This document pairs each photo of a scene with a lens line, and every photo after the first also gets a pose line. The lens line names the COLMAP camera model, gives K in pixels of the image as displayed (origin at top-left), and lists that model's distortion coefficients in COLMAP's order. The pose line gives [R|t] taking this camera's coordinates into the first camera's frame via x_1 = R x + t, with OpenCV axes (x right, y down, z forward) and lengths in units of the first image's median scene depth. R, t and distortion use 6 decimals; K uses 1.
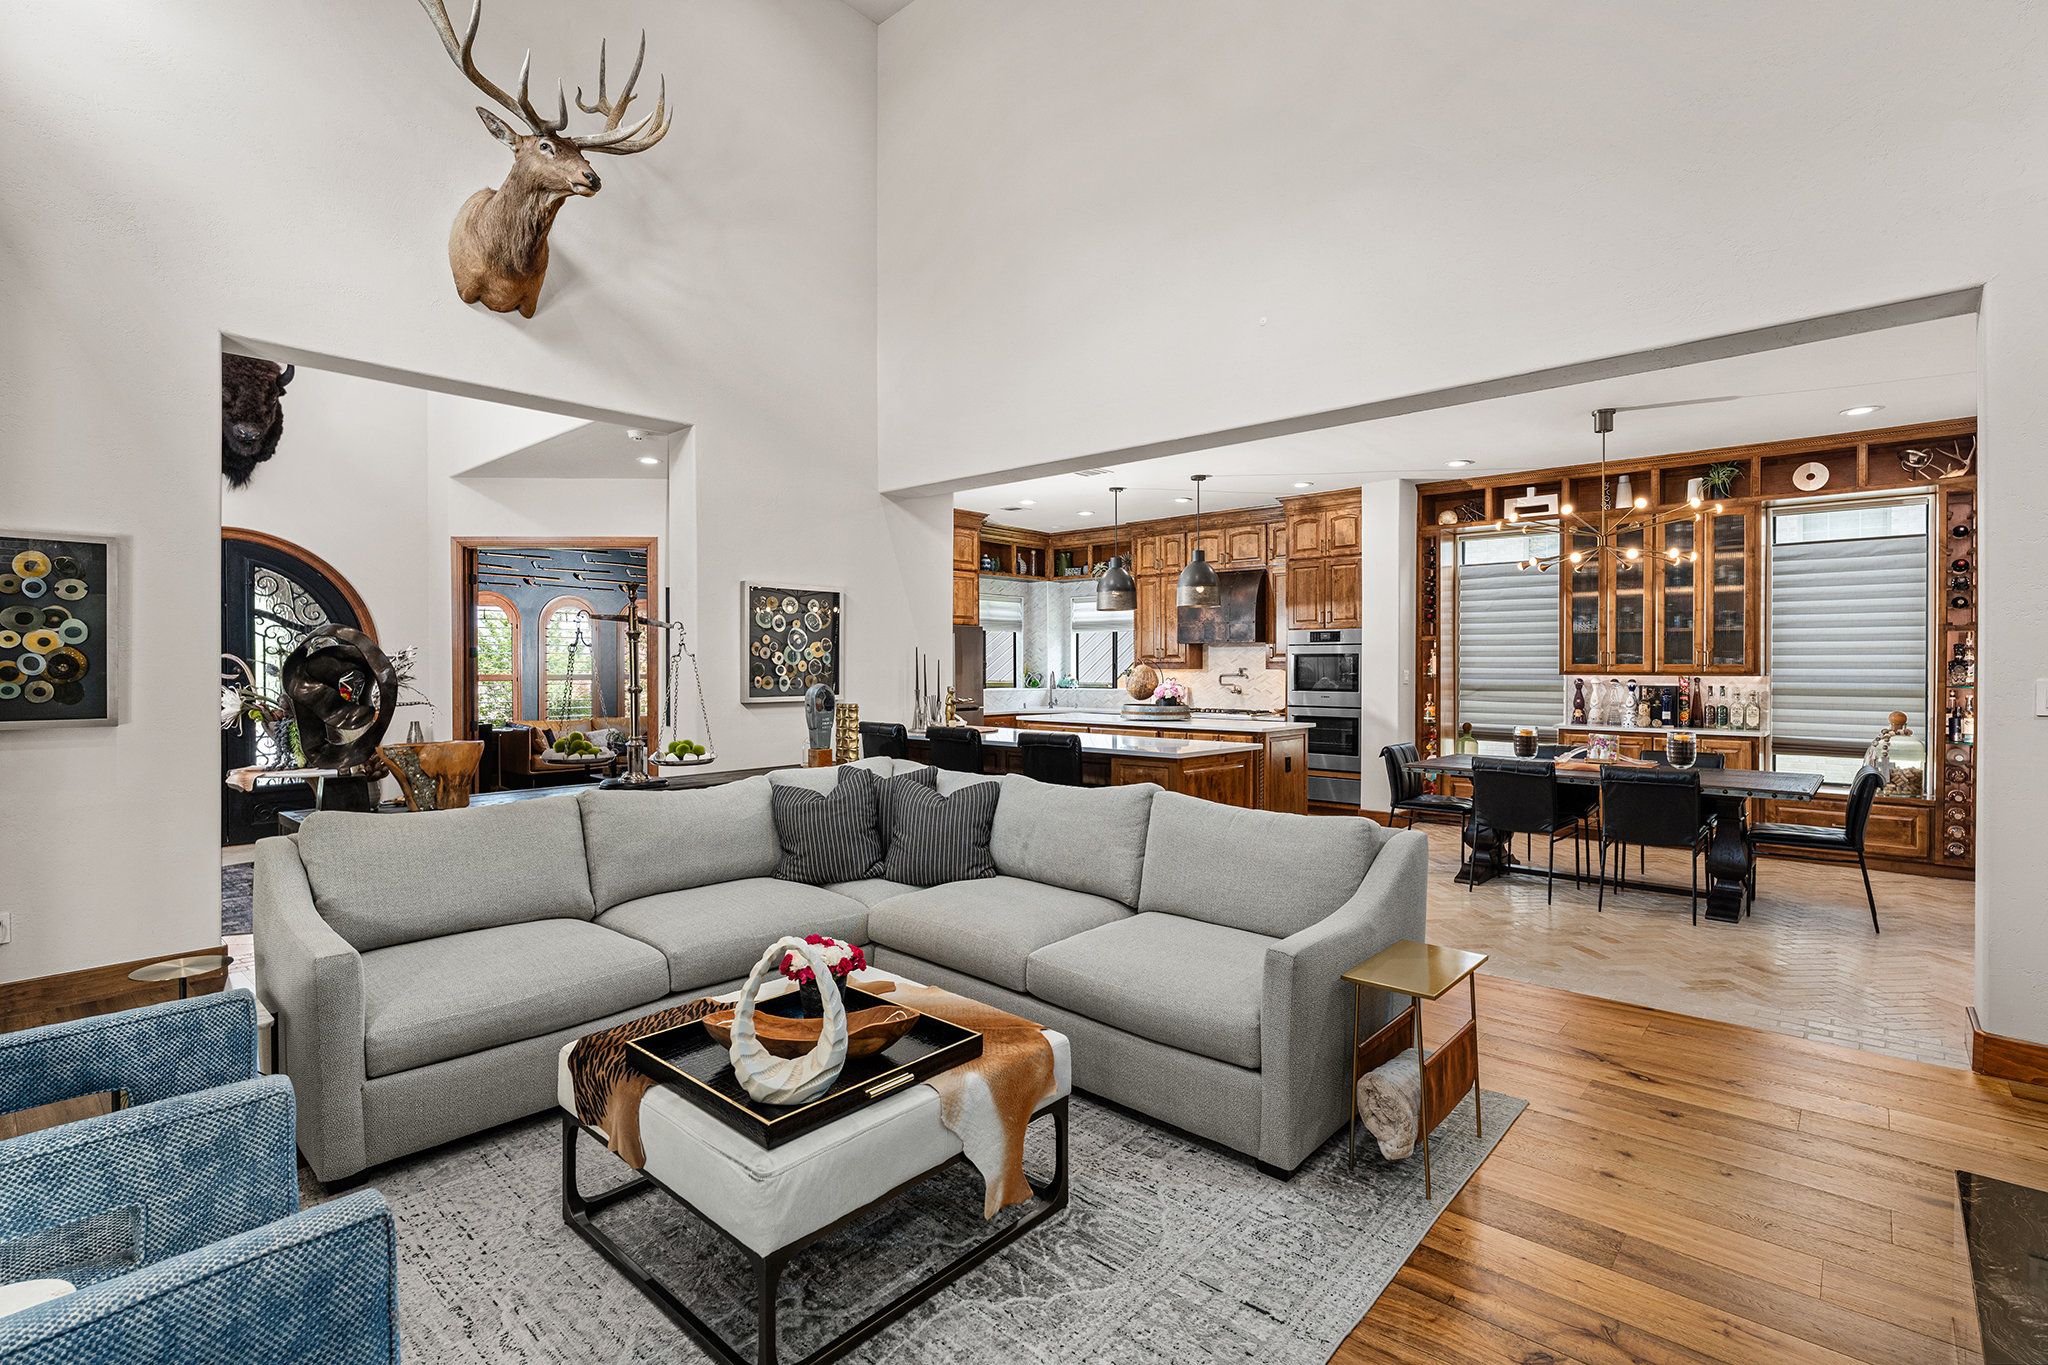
lens RADIAL K [[959.0, 0, 1020.1], [0, 959.0, 673.4], [0, 0, 1]] dist [-0.001069, -0.000195]
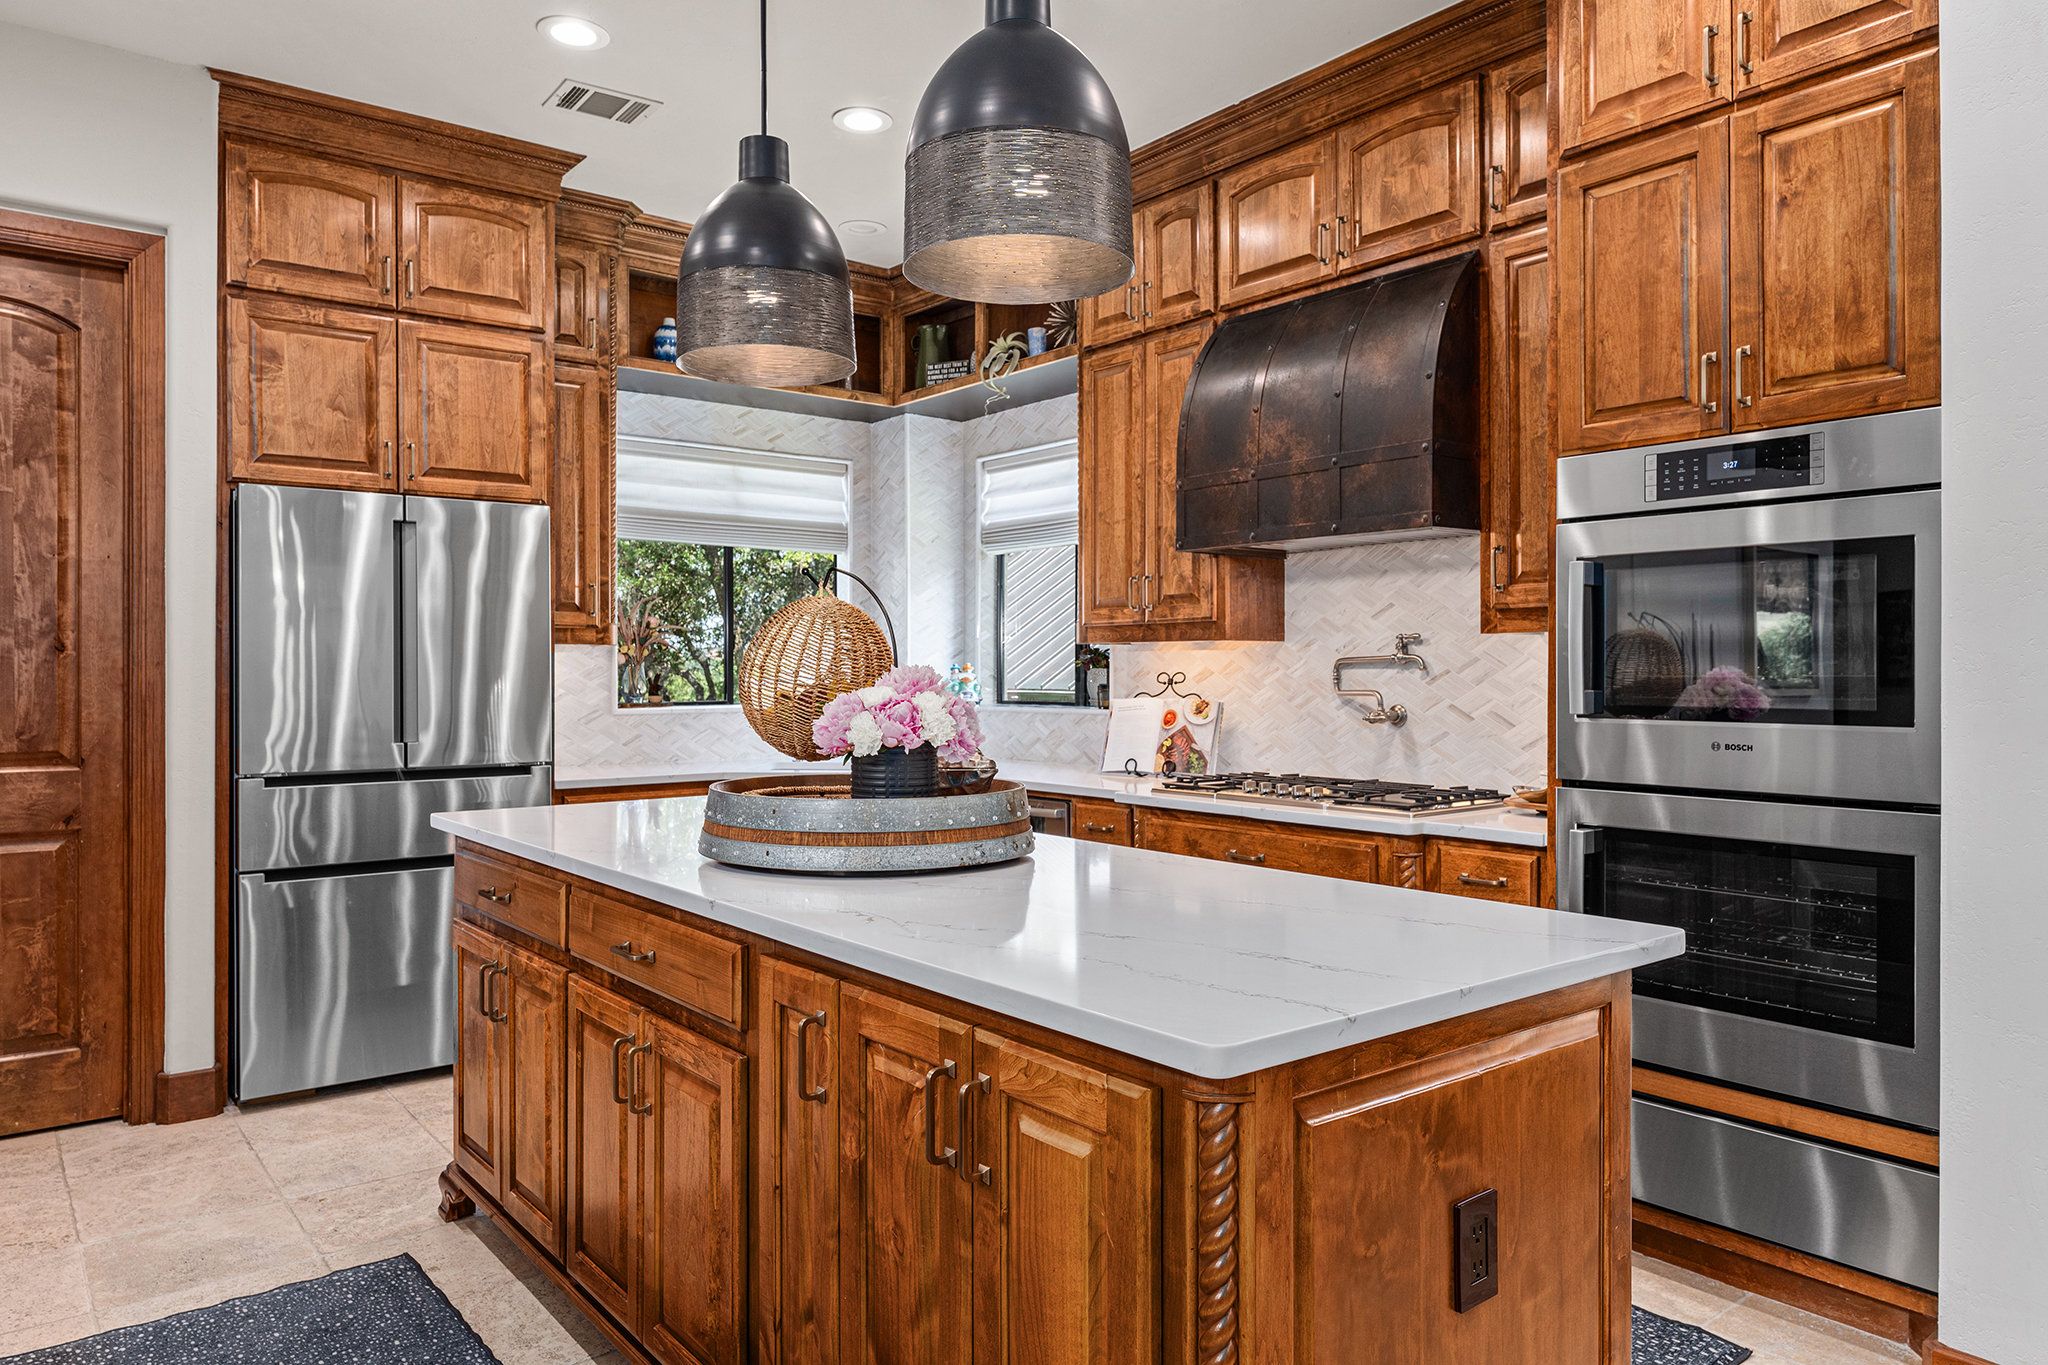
lens RADIAL K [[1336.4, 0, 1020.8], [0, 1336.4, 674.0], [0, 0, 1]] dist [-0.002041, 0.000964]
pose [[0.986647, -0.000668, -0.162873, 0.220016], [-0.000415, 0.999978, -0.006617, 0.010578], [0.162873, 0.006597, 0.986625, 0.712212]]
